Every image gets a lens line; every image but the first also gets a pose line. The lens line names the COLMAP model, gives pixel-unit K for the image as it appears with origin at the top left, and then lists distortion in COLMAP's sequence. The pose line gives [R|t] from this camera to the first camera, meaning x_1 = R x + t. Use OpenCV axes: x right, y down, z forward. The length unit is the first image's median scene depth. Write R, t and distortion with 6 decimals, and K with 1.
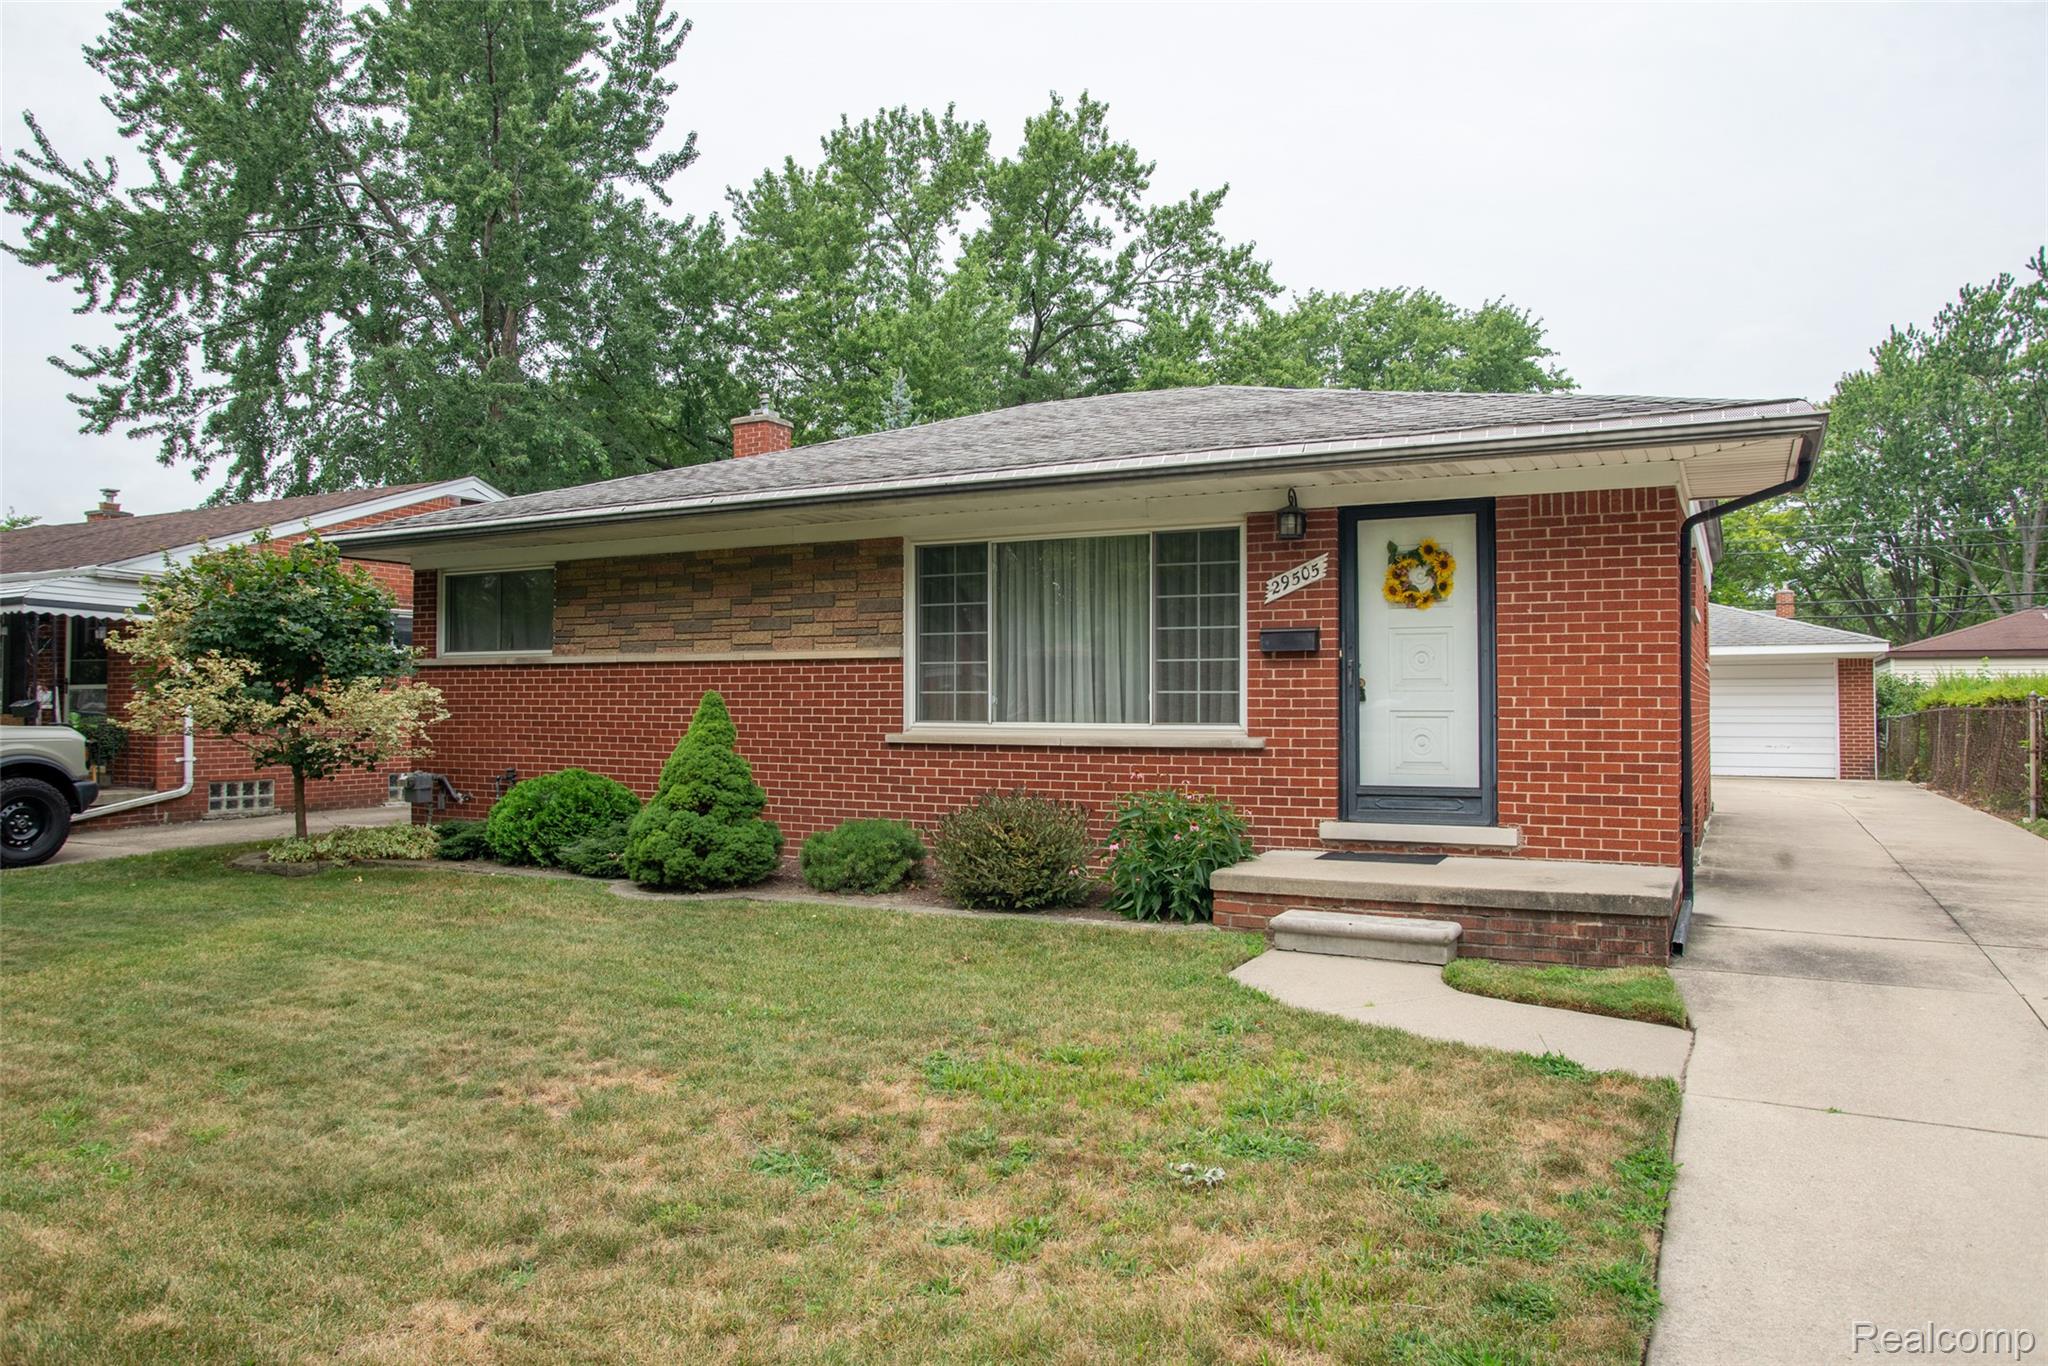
lens RADIAL K [[1392.4, 0, 1004.8], [0, 1392.4, 683.3], [0, 0, 1]] dist [-0.088985, 0.095113]
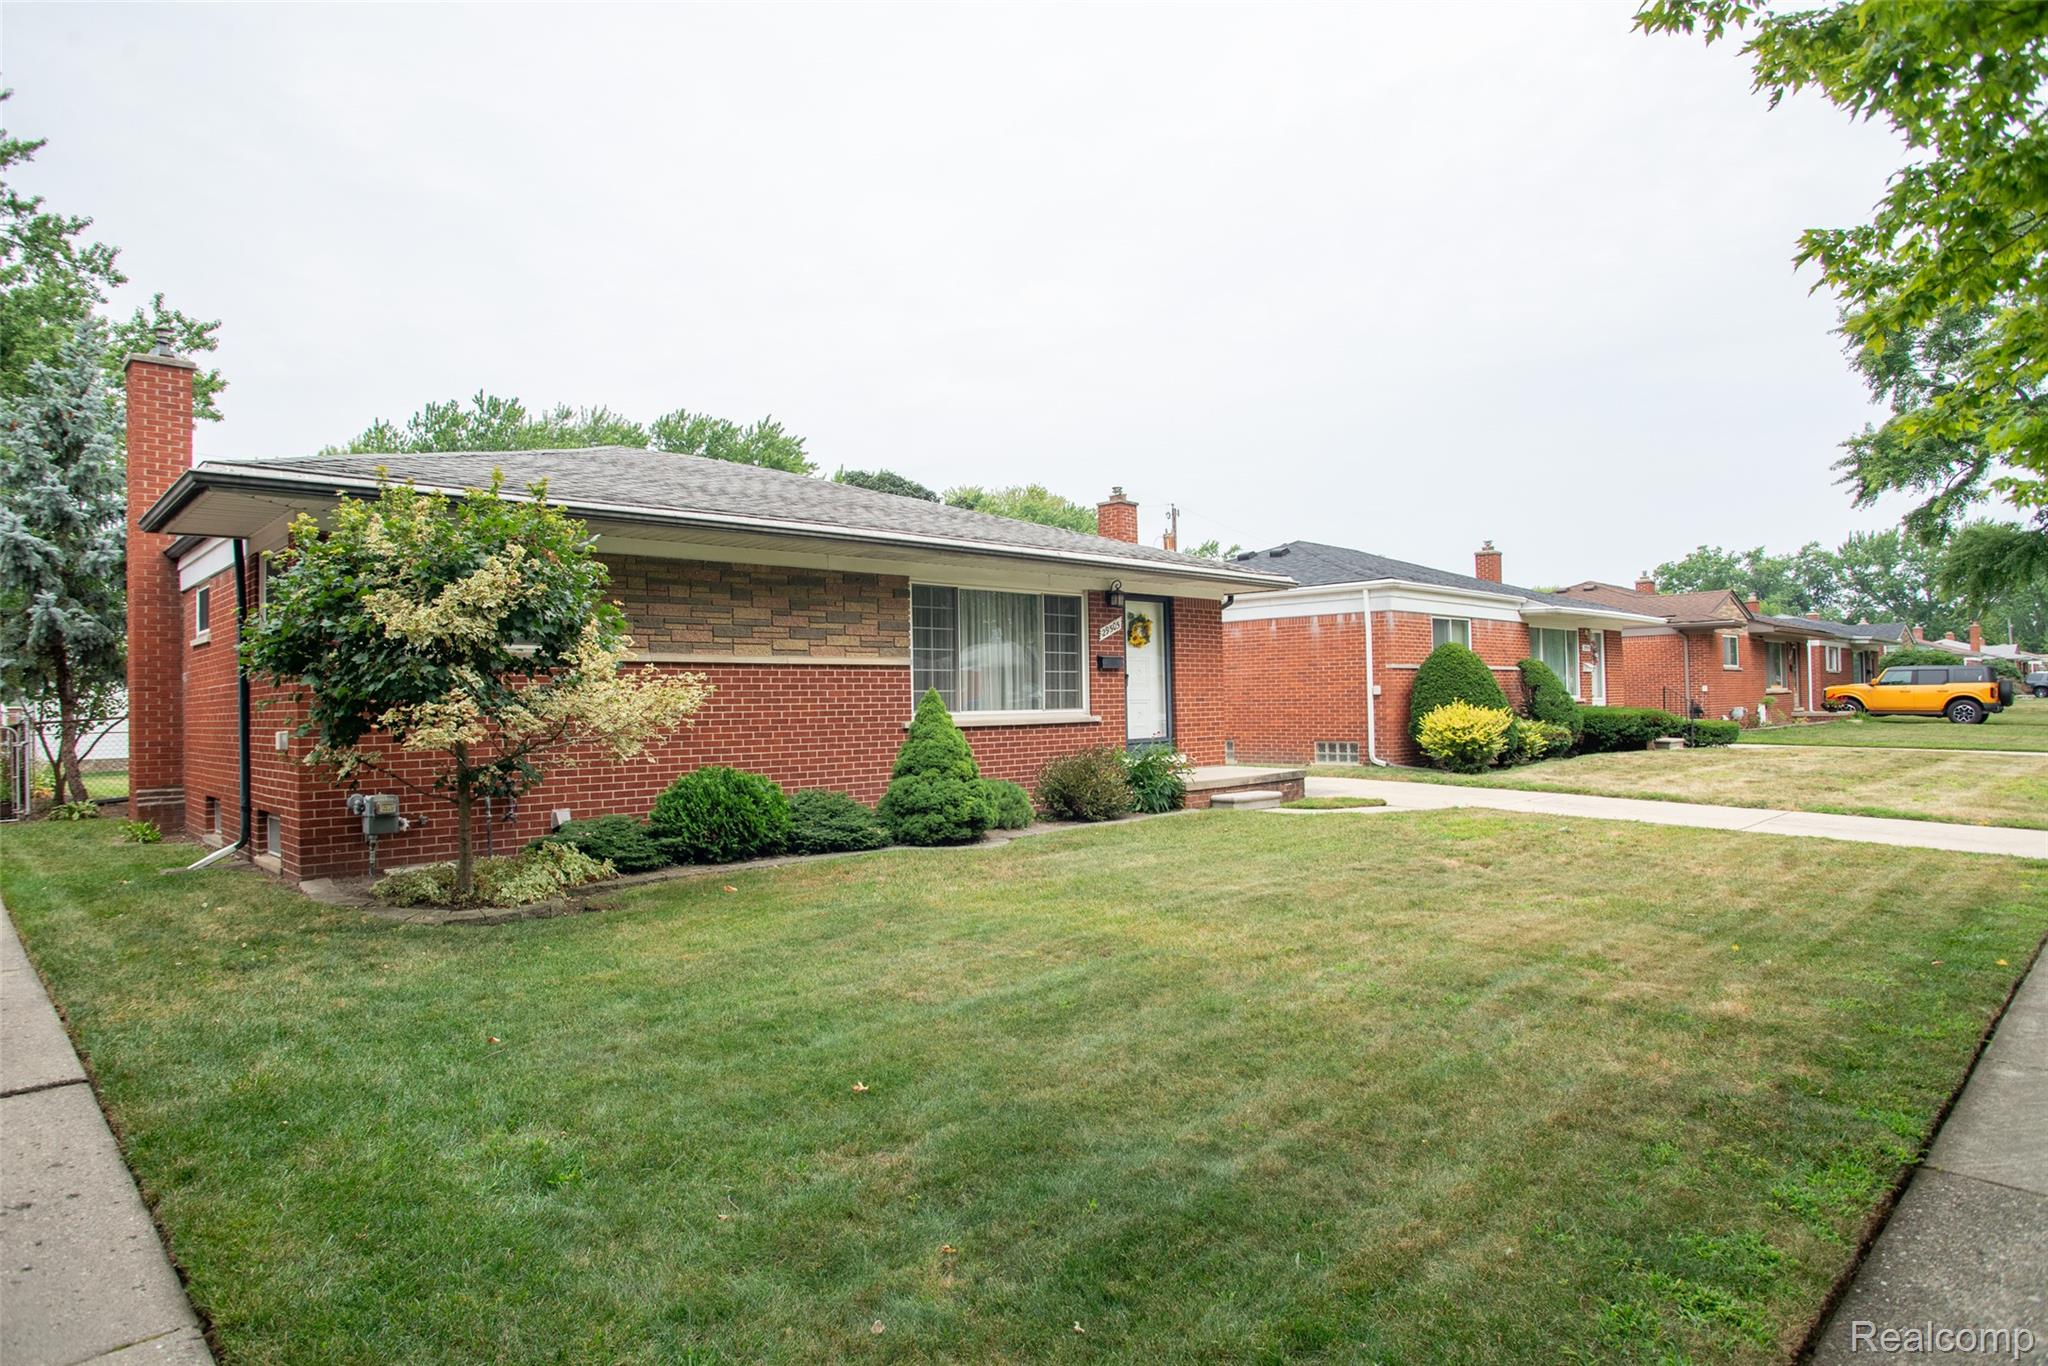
lens RADIAL K [[1165.9, 0, 1008.6], [0, 1165.9, 678.7], [0, 0, 1]] dist [-0.078830, 0.050115]
pose [[0.313008, 0.012363, 0.949670, -1.003446], [0.002580, 0.999901, -0.013867, 0.009471], [-0.949747, 0.006790, 0.312945, 0.494953]]
